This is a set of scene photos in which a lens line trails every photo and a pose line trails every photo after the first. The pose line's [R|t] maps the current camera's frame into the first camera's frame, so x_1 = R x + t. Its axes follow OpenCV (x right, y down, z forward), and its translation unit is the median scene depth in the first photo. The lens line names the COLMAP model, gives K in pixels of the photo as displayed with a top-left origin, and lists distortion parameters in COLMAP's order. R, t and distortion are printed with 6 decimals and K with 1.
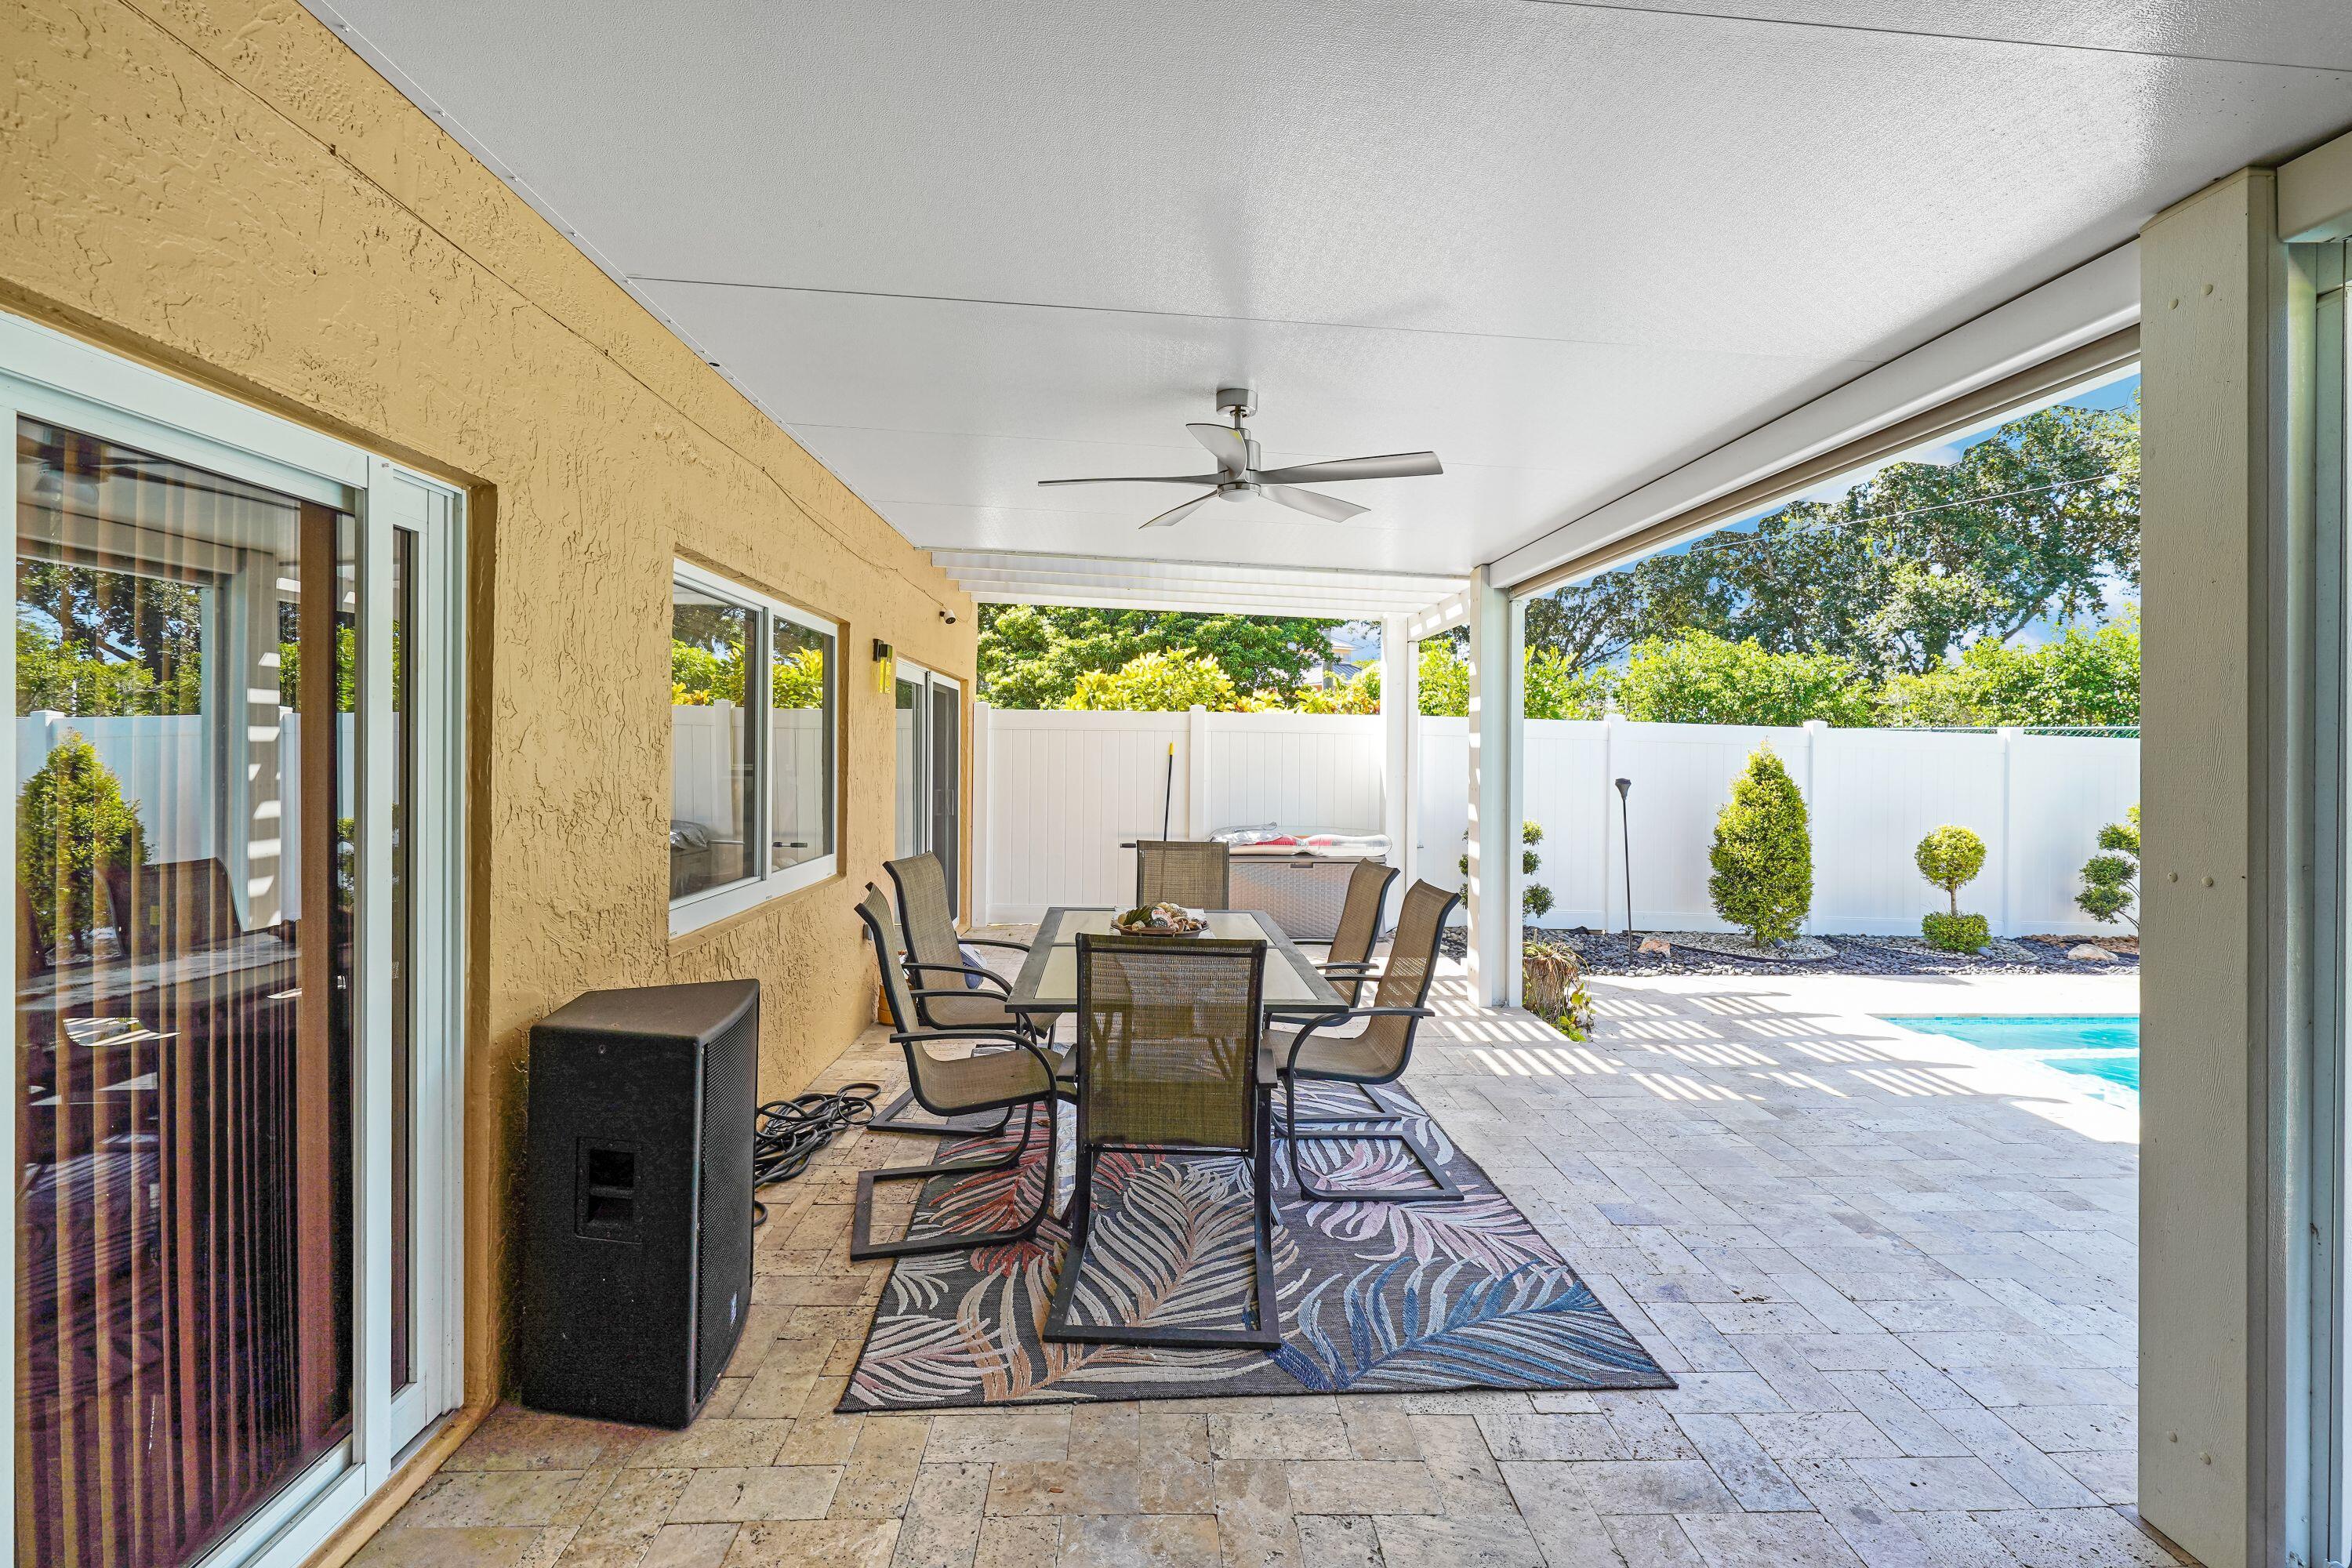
lens RADIAL K [[1029.5, 0, 1192.1], [0, 1029.5, 744.2], [0, 0, 1]] dist [0.000309, -0.000109]
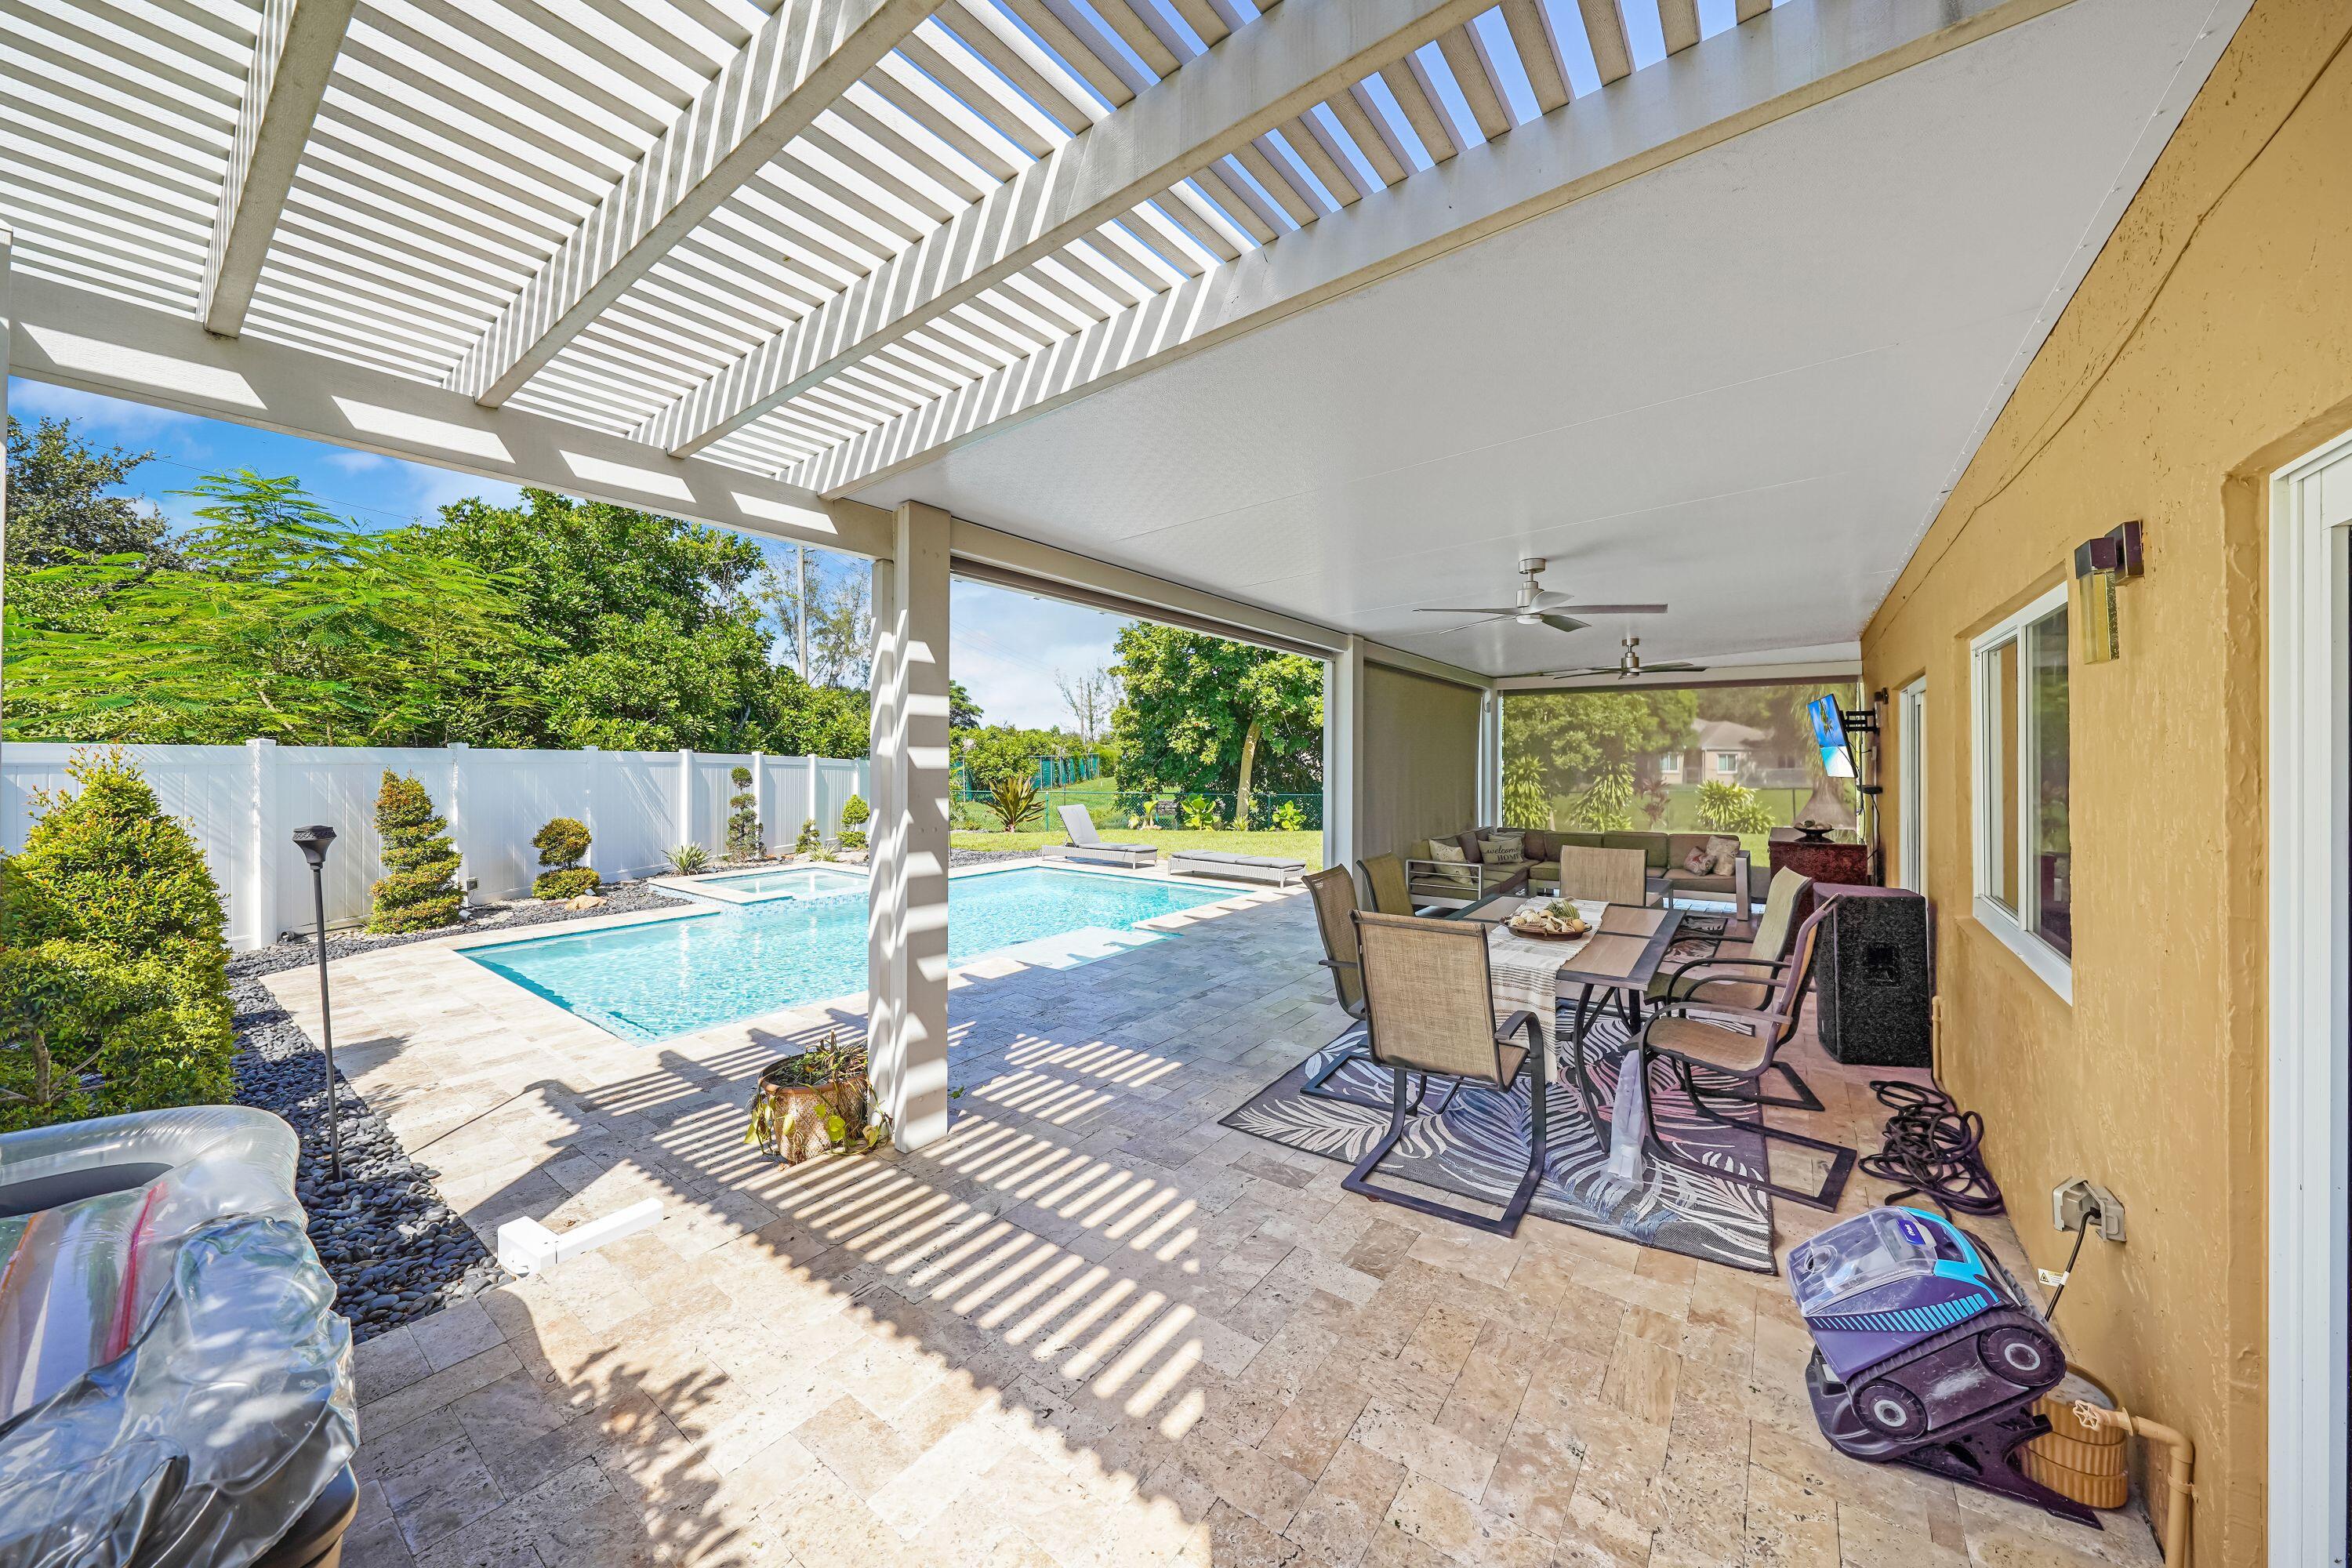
lens RADIAL K [[799.9, 0, 1185.5], [0, 799.9, 754.6], [0, 0, 1]] dist [-0.002052, -0.000038]
pose [[-0.771856, -0.007569, 0.635752, -0.151240], [-0.012611, 0.999915, -0.003406, -0.004880], [-0.635672, -0.010647, -0.771886, 1.017673]]
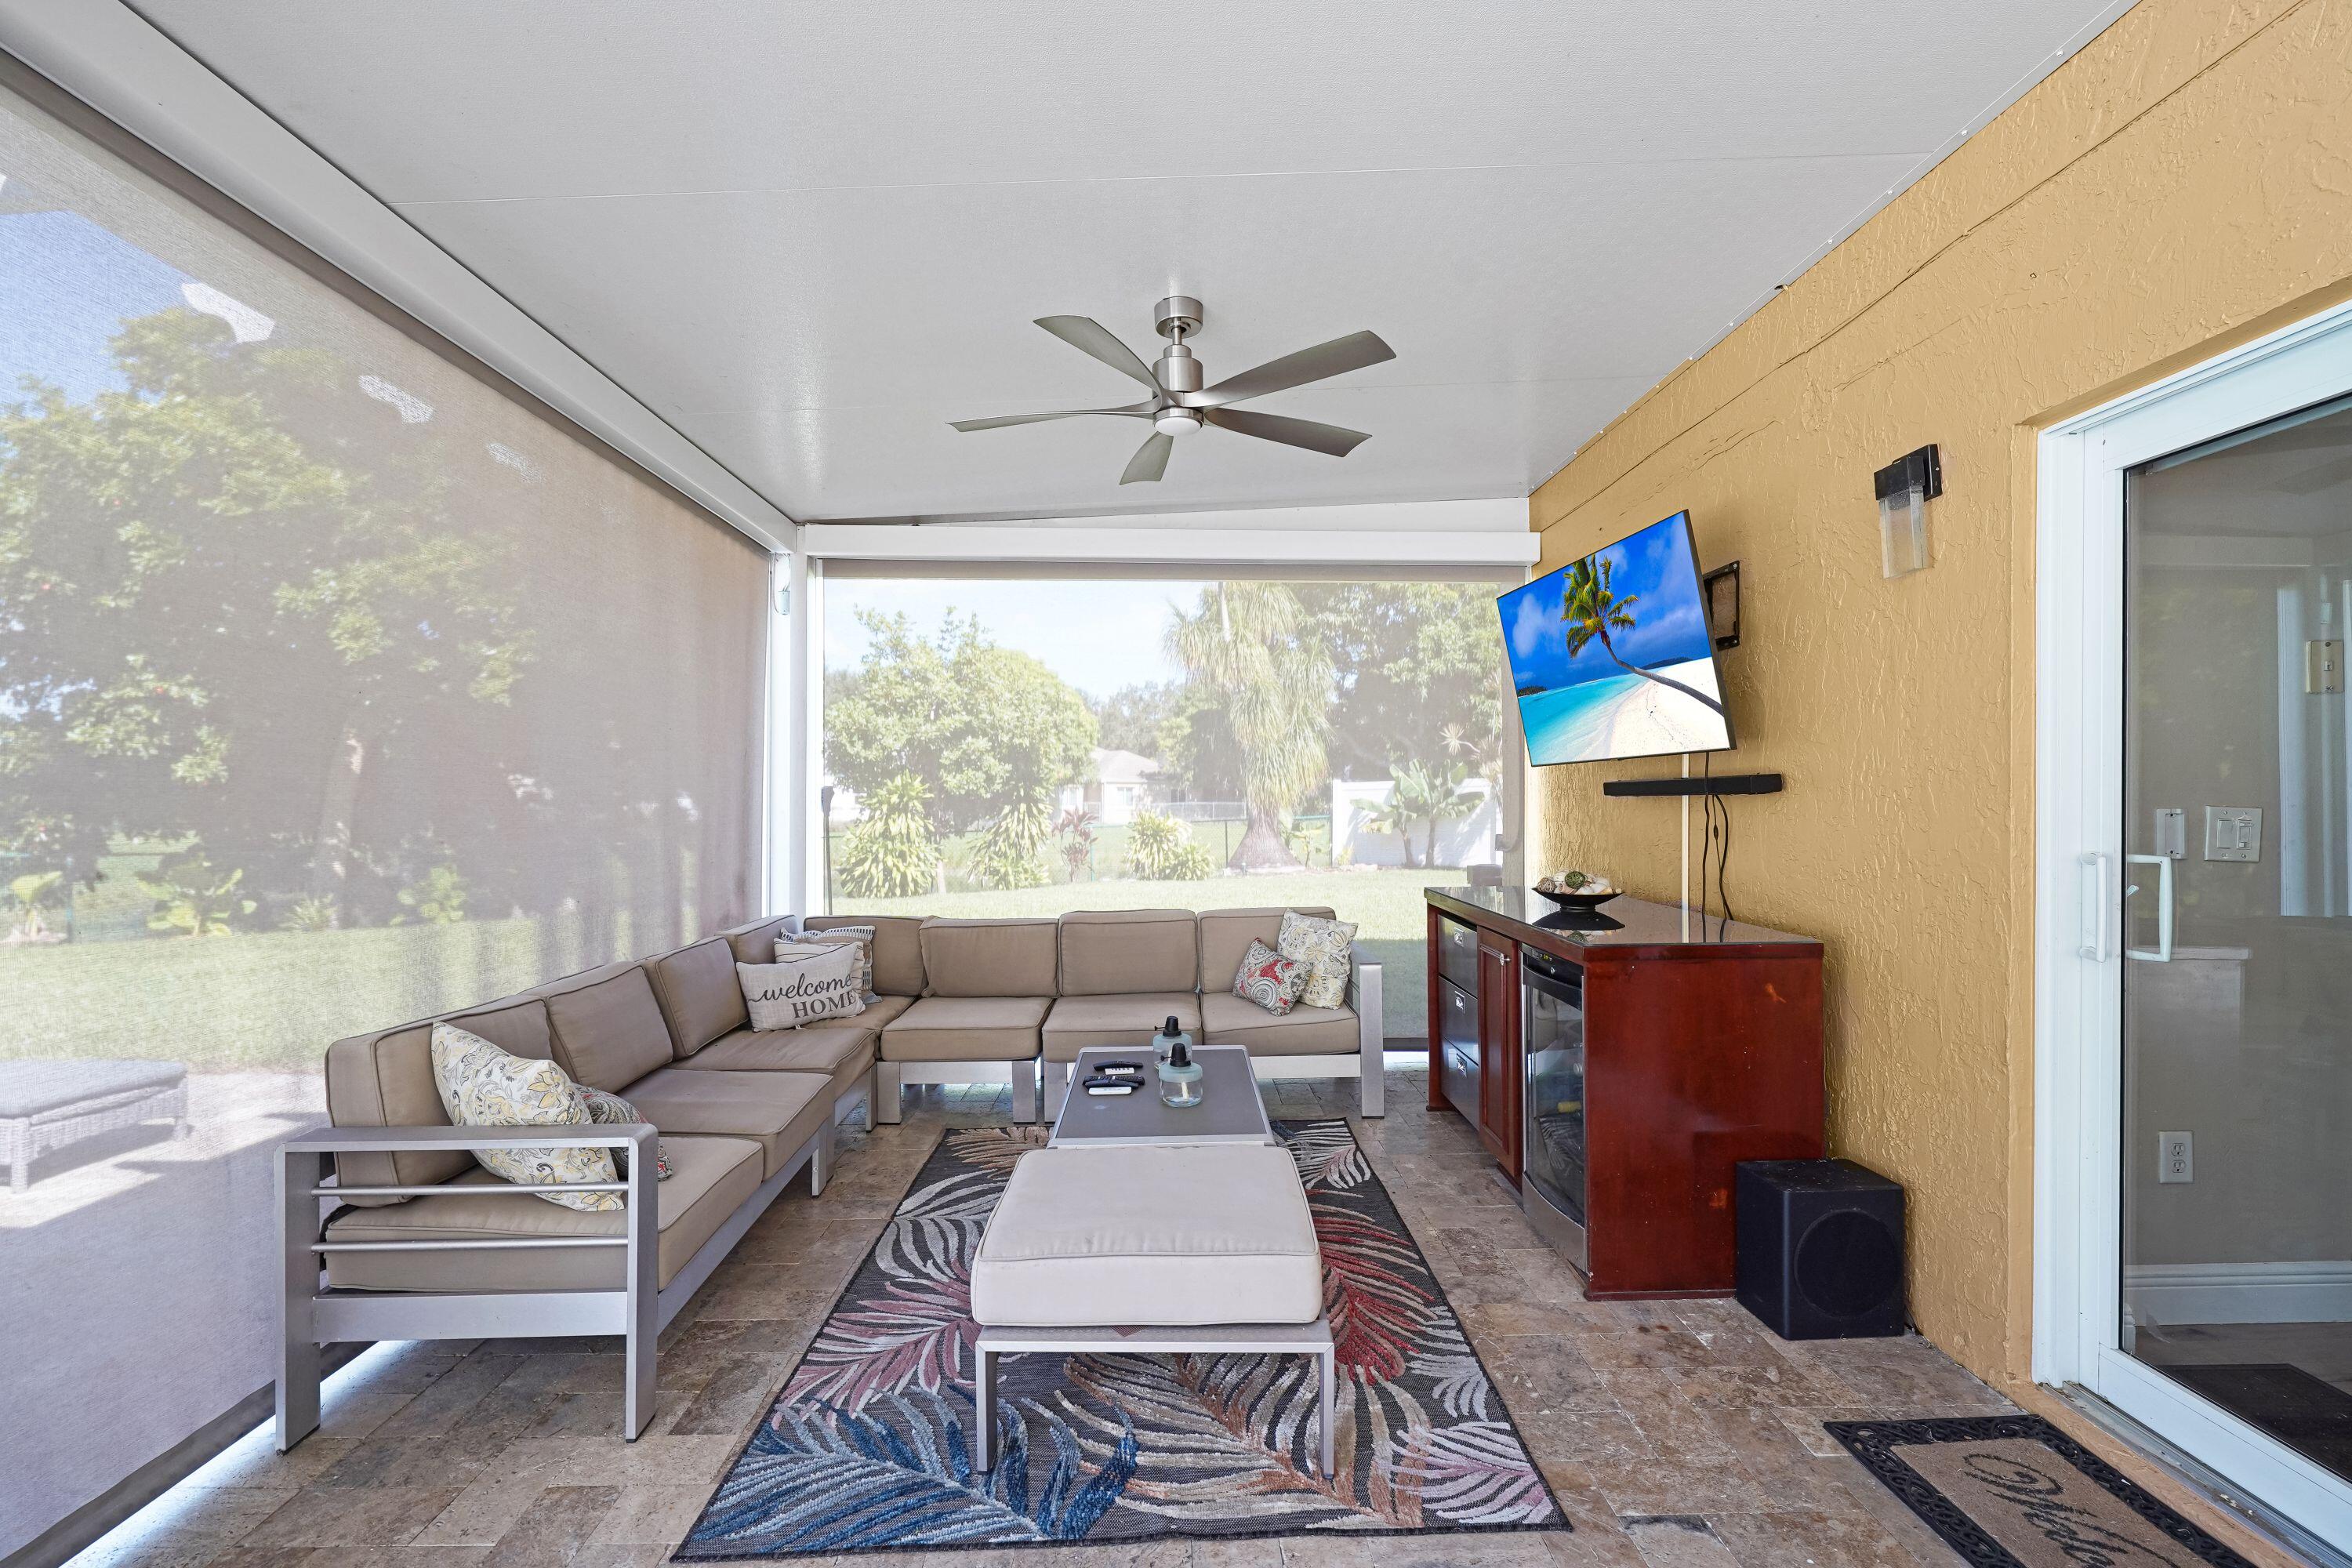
lens RADIAL K [[1017.0, 0, 1174.7], [0, 1017.0, 789.7], [0, 0, 1]] dist [0.000270, -0.001113]
pose [[-0.999384, -0.009649, 0.033751, 0.030103], [-0.010075, 0.999871, -0.012481, 0.029217], [-0.033627, -0.012813, -0.999352, 0.330517]]
